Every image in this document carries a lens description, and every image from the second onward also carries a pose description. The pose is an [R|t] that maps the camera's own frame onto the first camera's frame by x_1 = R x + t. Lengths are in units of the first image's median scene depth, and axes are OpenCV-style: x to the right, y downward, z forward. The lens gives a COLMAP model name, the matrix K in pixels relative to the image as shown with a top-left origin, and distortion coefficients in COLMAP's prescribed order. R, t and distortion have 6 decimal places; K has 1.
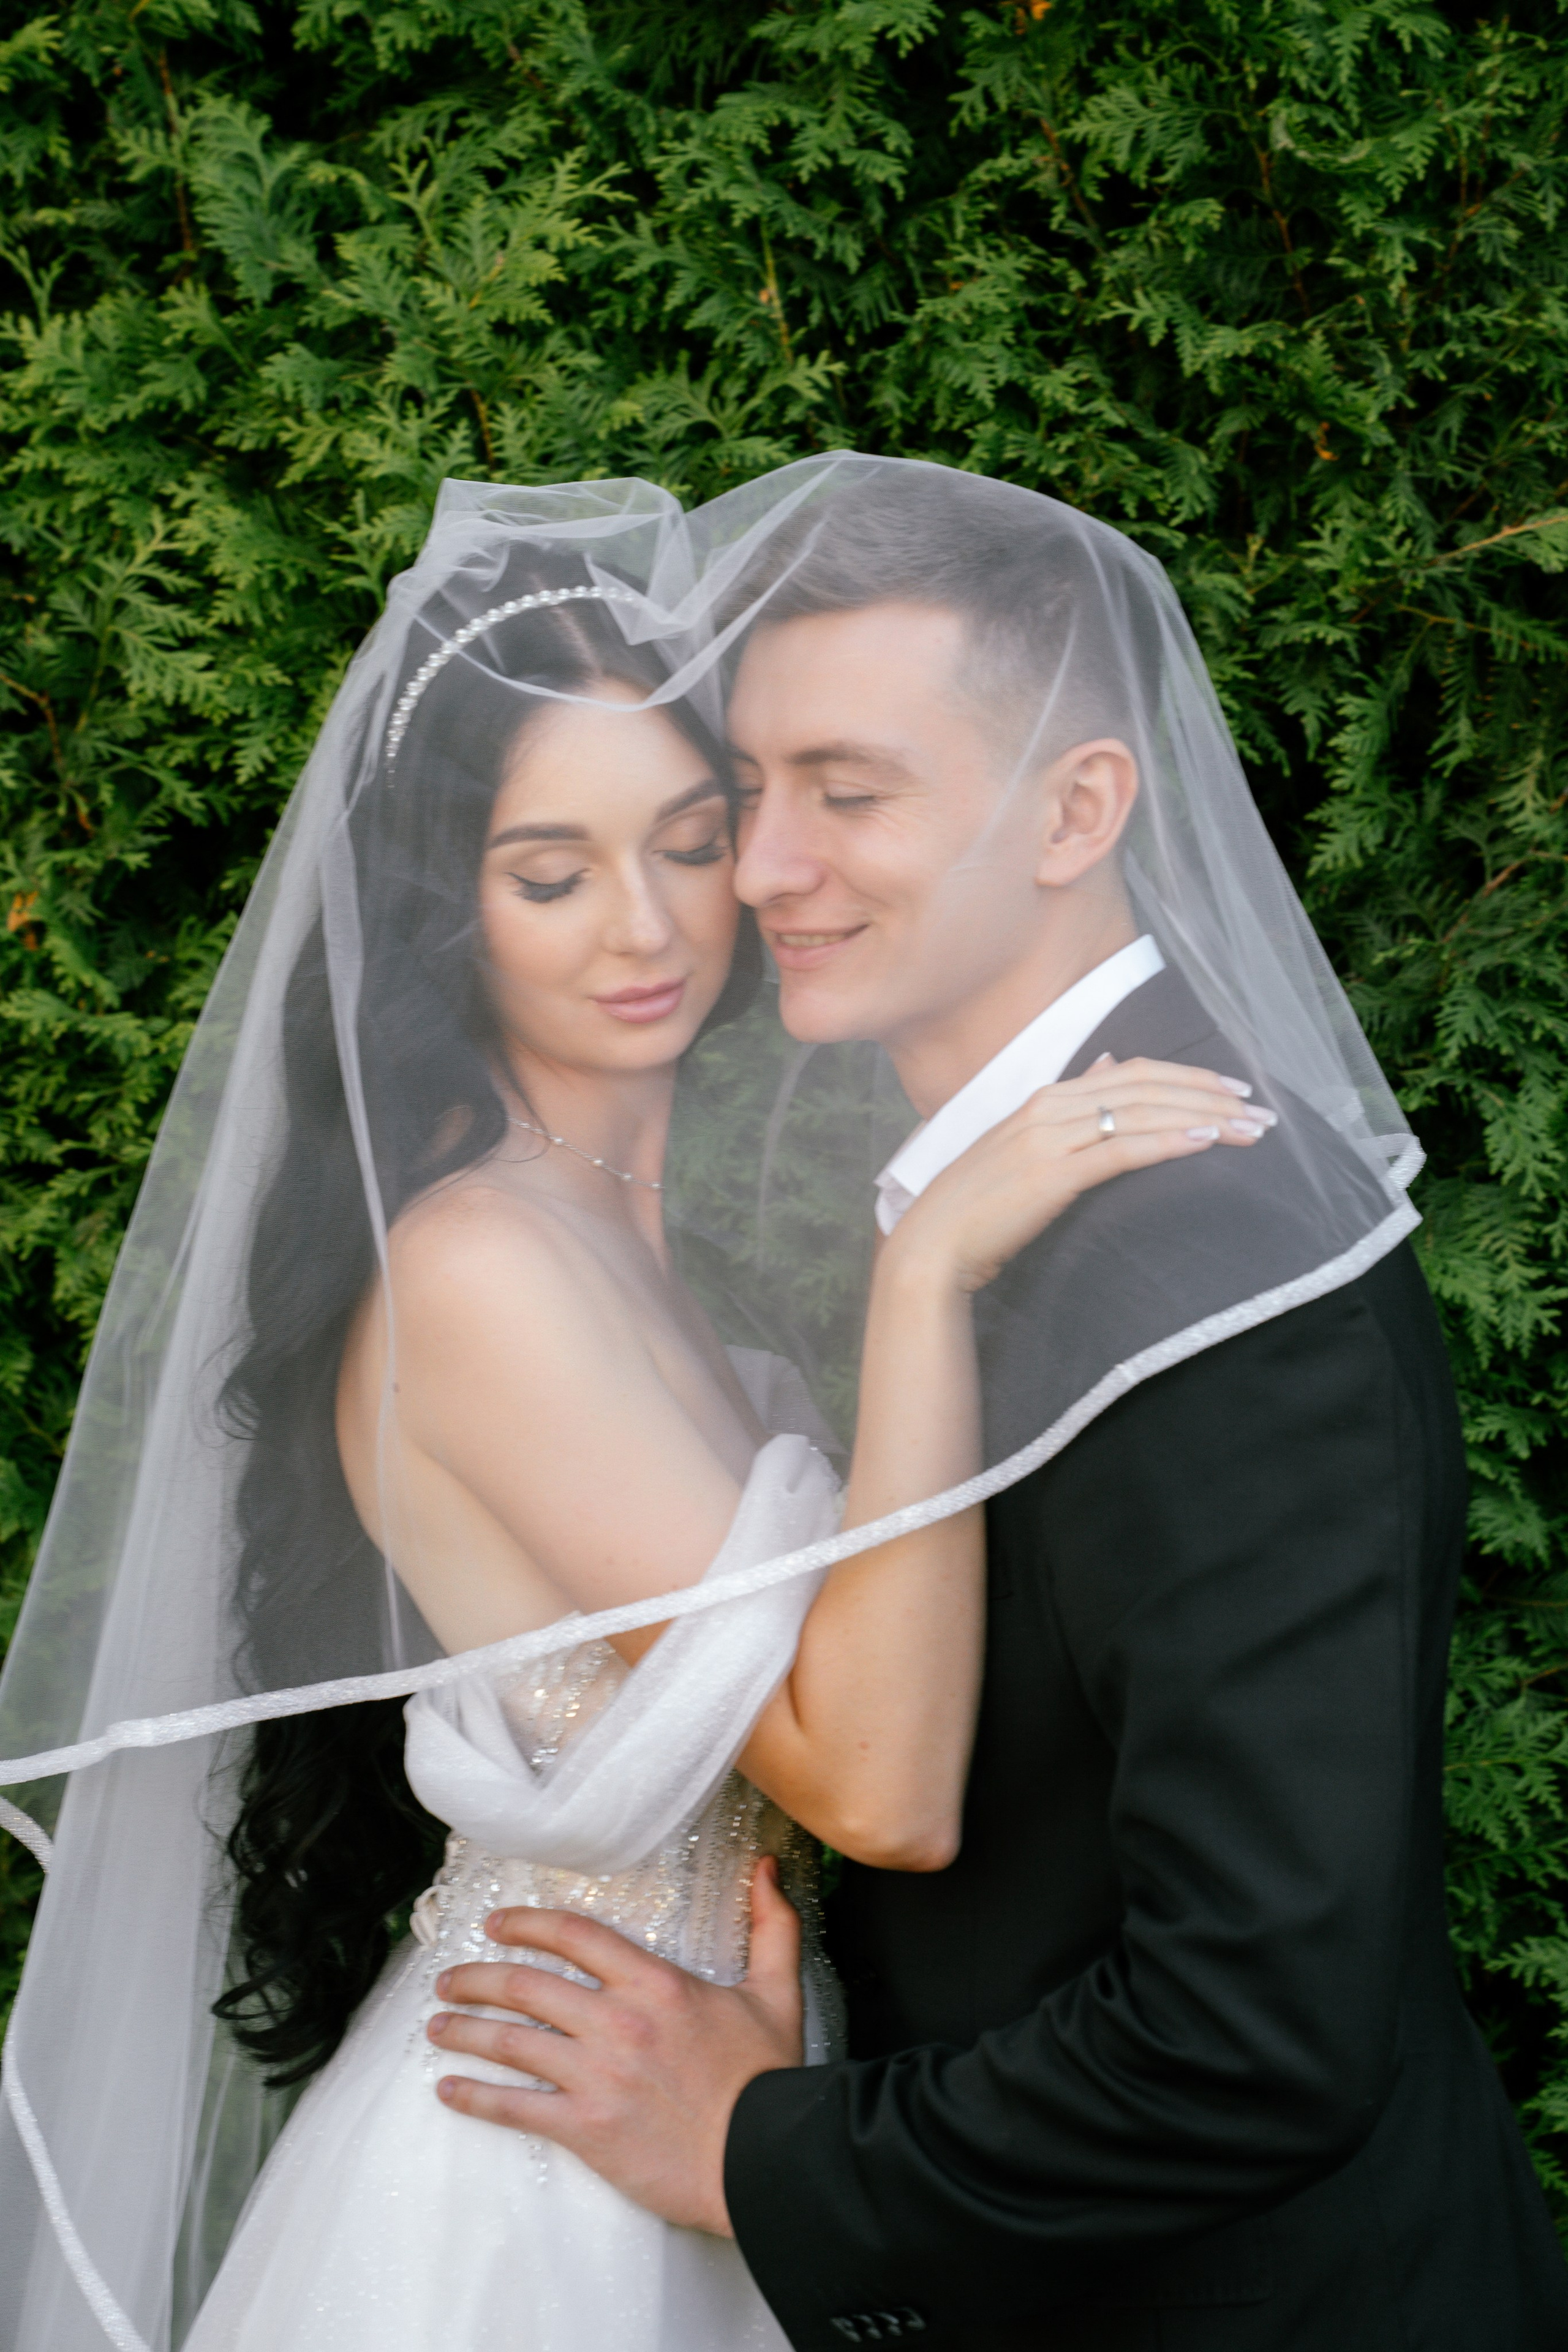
lens RADIAL K [[4861.6, 0, 762.1], [0, 4861.6, 1166.8], [0, 0, 1]] dist [0.412956, 0.000000]
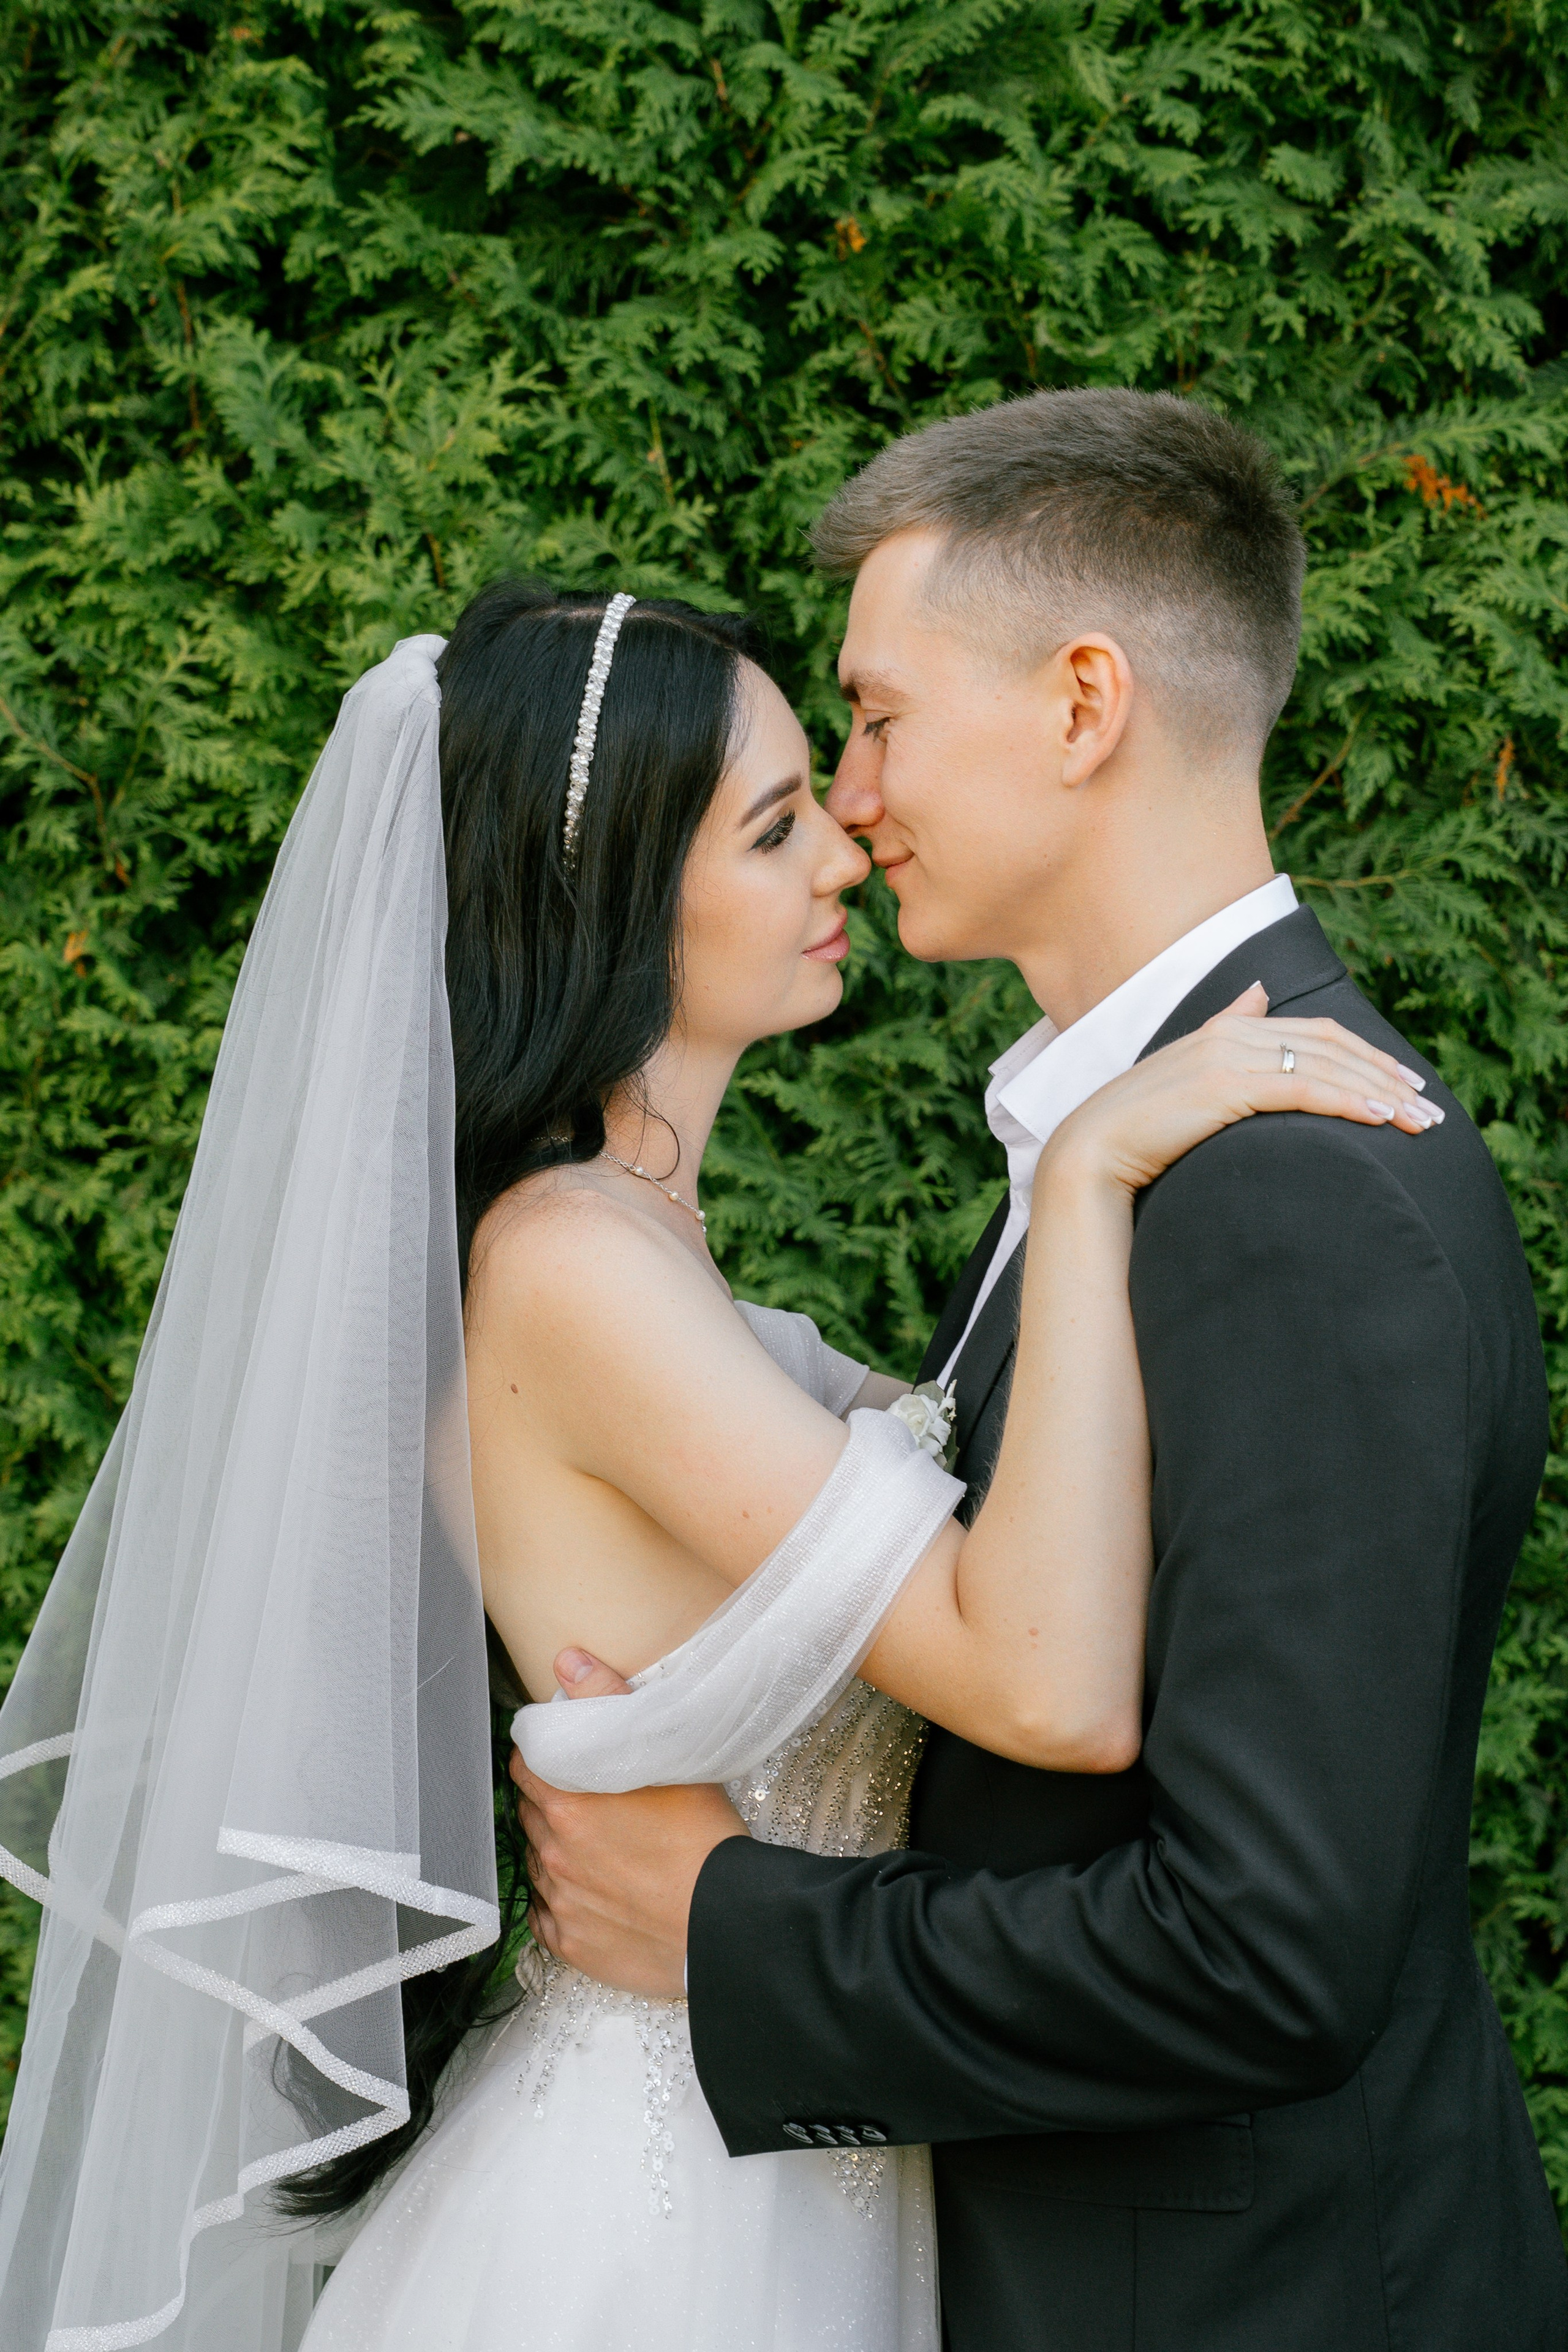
lens RADIAL K [[5924.5, 0, 768.8], [0, 5924.5, 1198.2], [0, 0, 1]] dist [0.246548, 0.000000]
pose [[0.998080, -0.026561, 0.055954, -0.061348], [0.027807, 0.999380, -0.021615, 0.052580], [-0.055345, 0.023129, 0.998199, -0.556681]]
